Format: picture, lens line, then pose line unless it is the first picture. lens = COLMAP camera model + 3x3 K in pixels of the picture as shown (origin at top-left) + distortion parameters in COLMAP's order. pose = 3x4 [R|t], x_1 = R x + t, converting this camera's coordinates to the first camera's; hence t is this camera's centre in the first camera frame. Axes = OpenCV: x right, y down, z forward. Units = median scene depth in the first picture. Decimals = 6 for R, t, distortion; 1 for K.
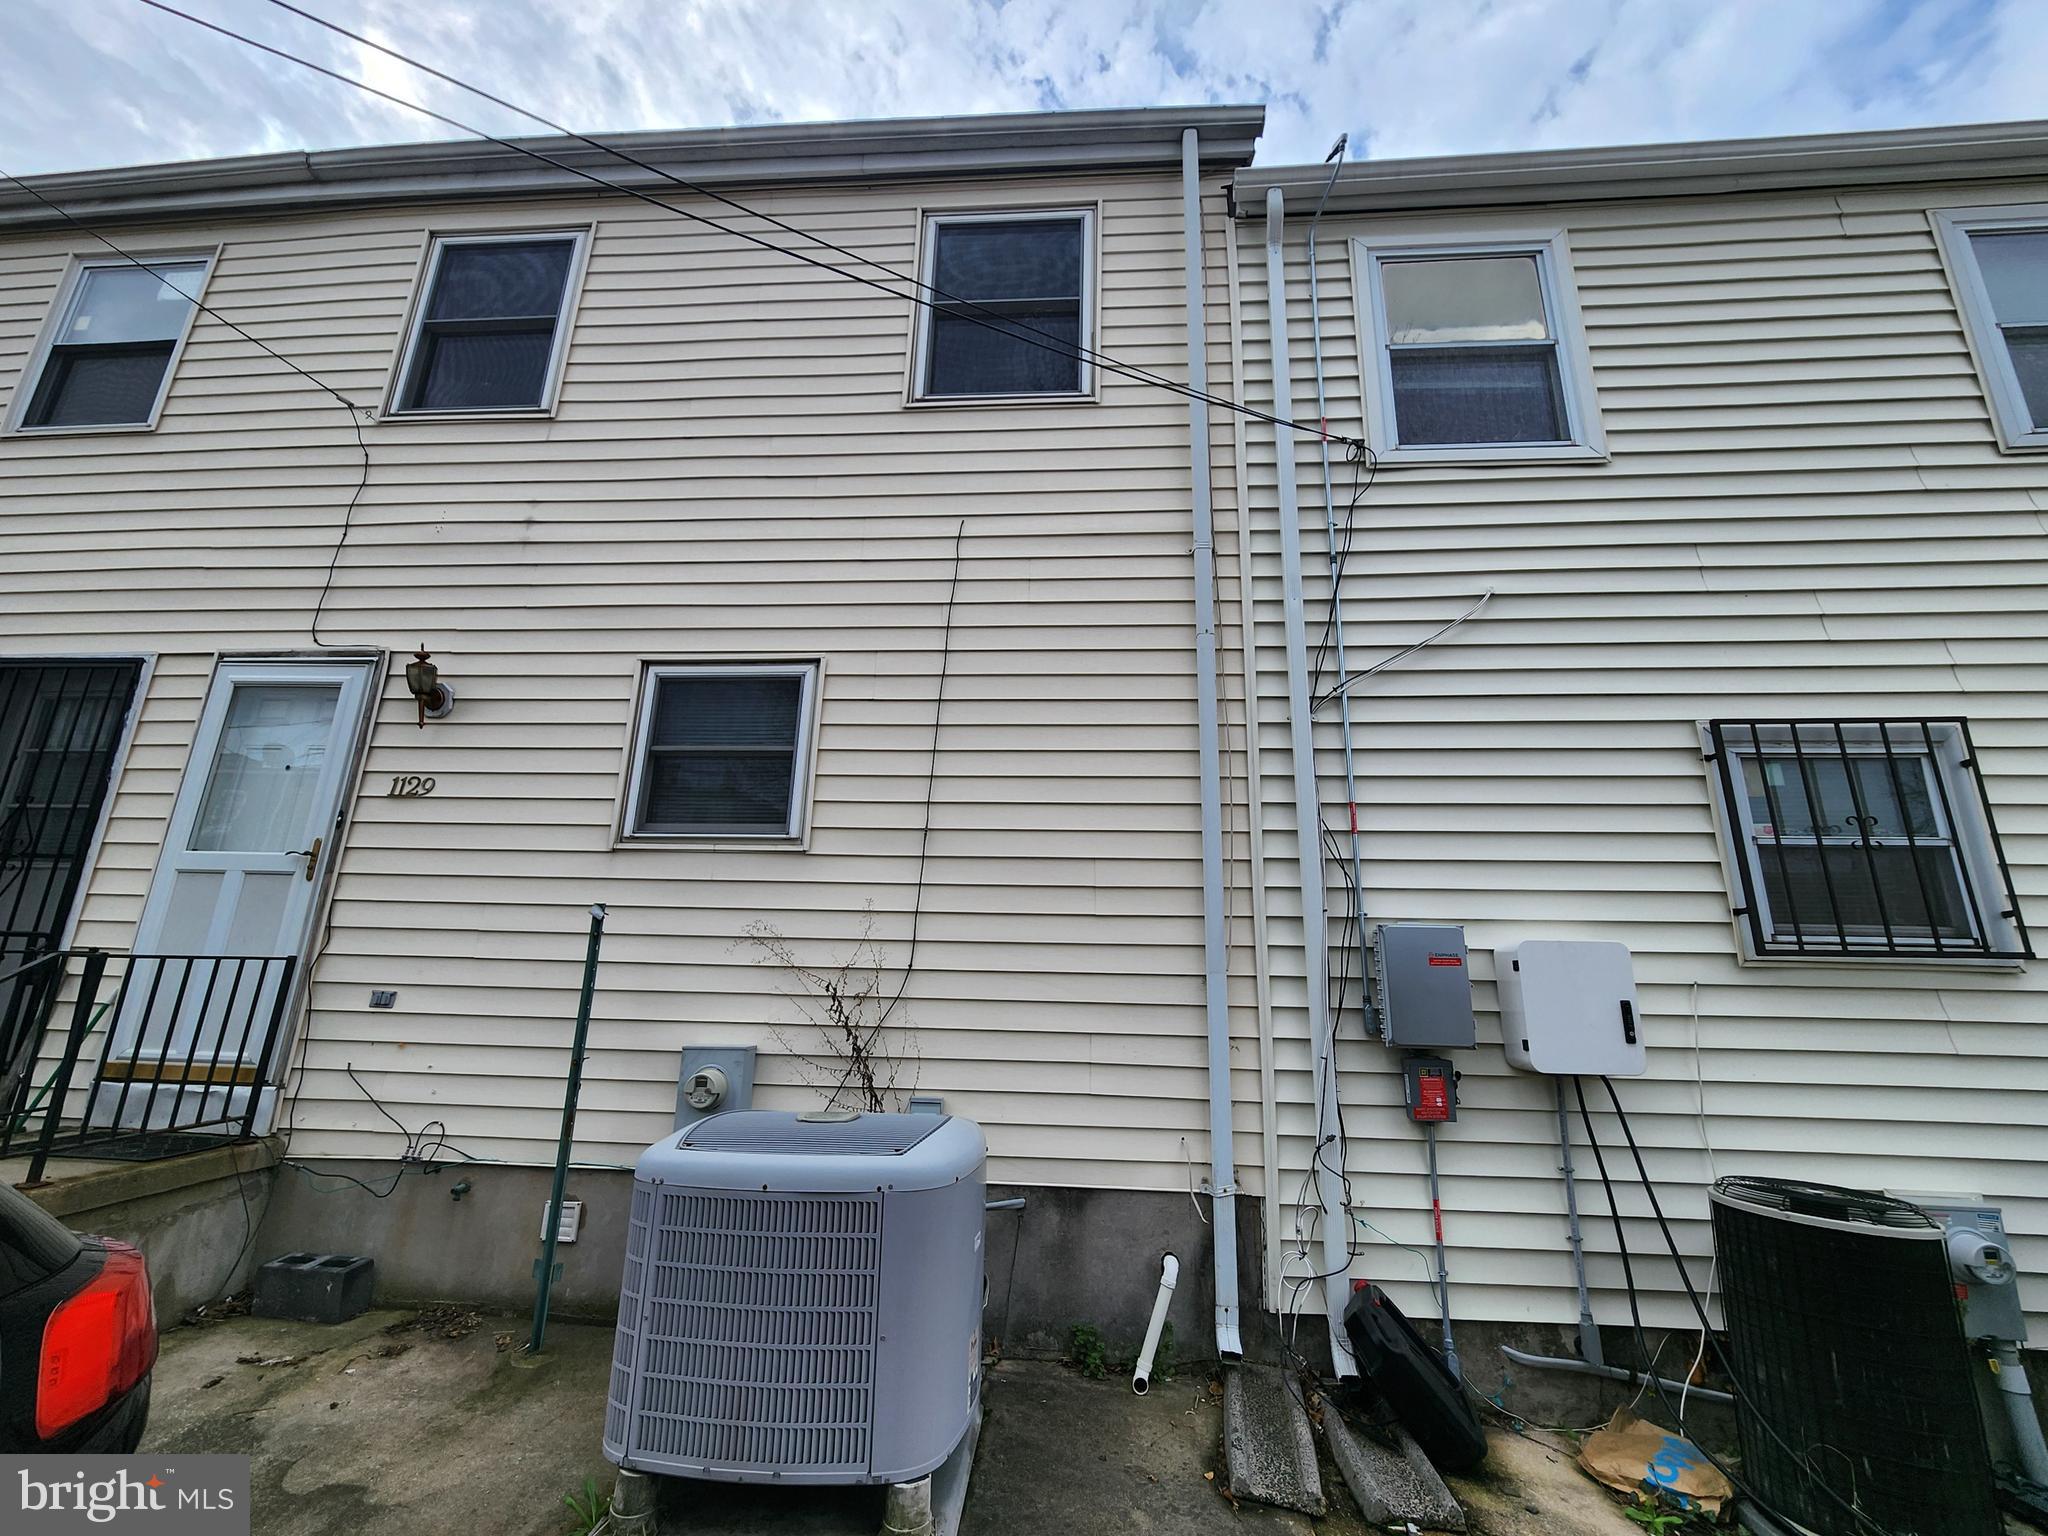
lens RADIAL K [[821.9, 0, 1024.0], [0, 821.9, 775.6], [0, 0, 1]] dist [-0.000014, -0.001982]
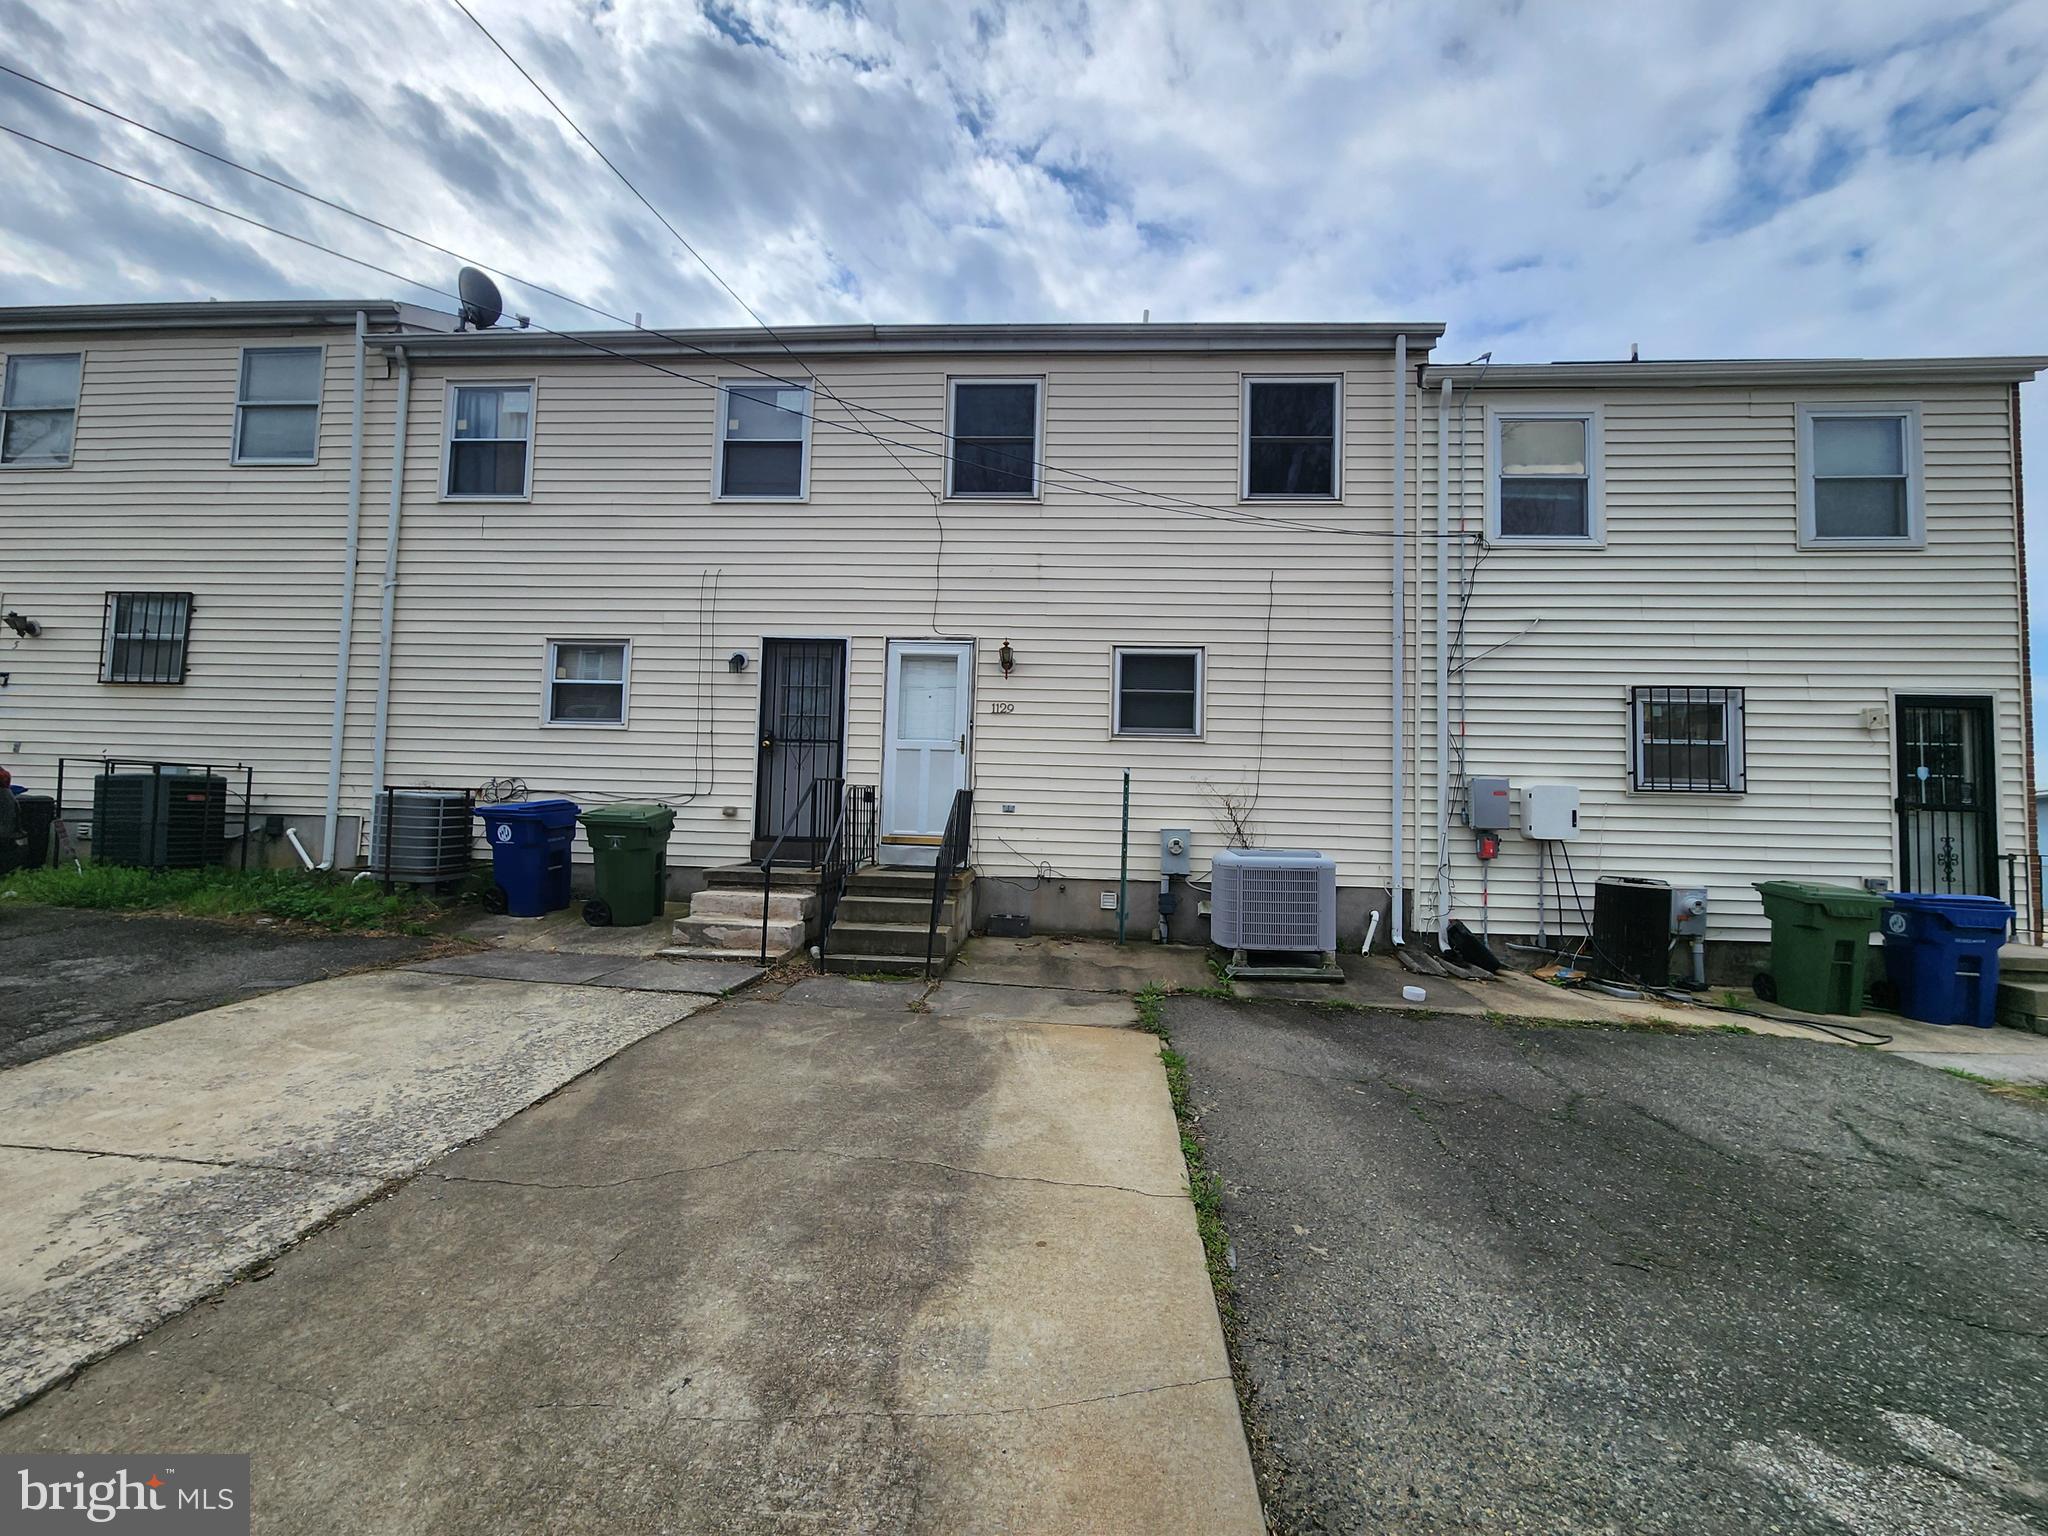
lens RADIAL K [[821.9, 0, 1036.1], [0, 821.9, 769.0], [0, 0, 1]] dist [-0.000014, -0.001982]
pose [[0.999929, 0.003289, 0.011483, -0.717159], [-0.005507, 0.980027, 0.198788, -0.257622], [-0.010600, -0.198837, 0.979975, -1.084697]]
